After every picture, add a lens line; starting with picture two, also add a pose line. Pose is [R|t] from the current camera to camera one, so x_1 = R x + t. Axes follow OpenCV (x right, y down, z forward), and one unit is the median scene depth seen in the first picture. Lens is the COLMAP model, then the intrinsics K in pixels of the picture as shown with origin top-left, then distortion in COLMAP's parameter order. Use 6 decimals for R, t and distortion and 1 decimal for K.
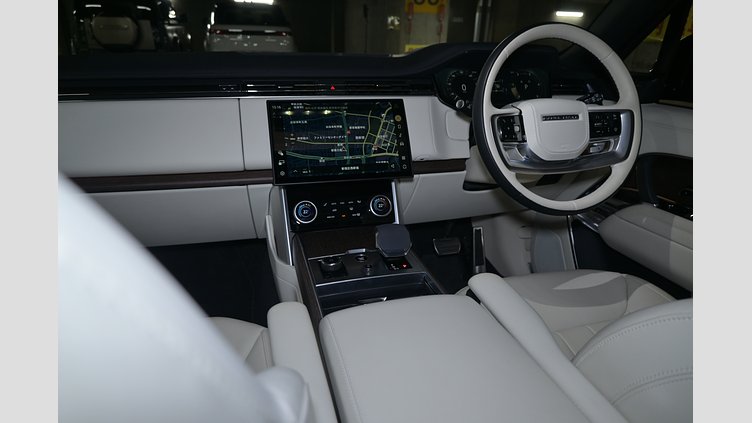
lens RADIAL K [[436.1, 0, 377.4], [0, 436.1, 209.5], [0, 0, 1]] dist [-0.002289, -0.000347]
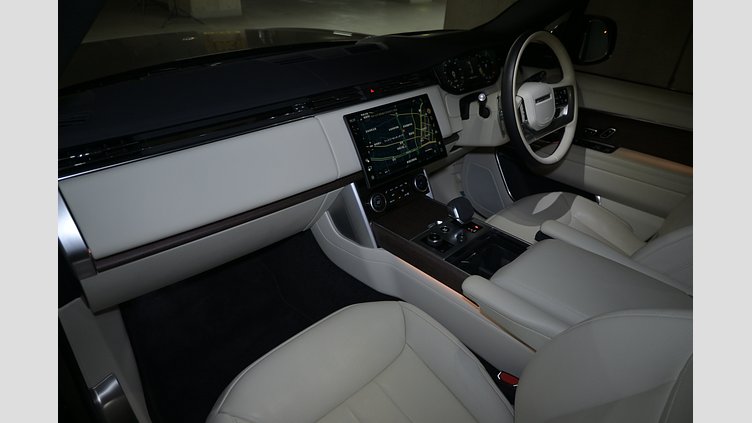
lens RADIAL K [[436.1, 0, 376.3], [0, 436.1, 211.2], [0, 0, 1]] dist [-0.002289, -0.000347]
pose [[0.882625, -0.238130, 0.405300, -0.674917], [0.159767, 0.962833, 0.217776, -0.238170], [-0.442095, -0.127461, 0.887866, -0.062205]]
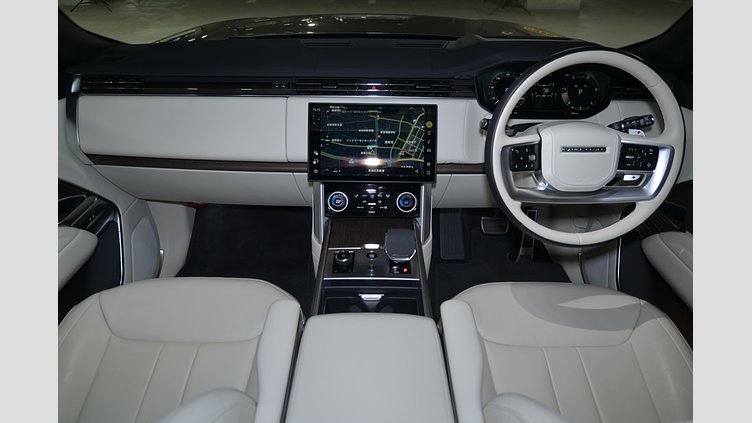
lens RADIAL K [[436.1, 0, 378.2], [0, 436.1, 208.9], [0, 0, 1]] dist [-0.002289, -0.000347]
pose [[0.961086, 0.140012, -0.238139, 0.216016], [-0.091231, 0.974546, 0.204785, -0.224208], [0.260750, -0.175090, 0.949396, -0.061023]]
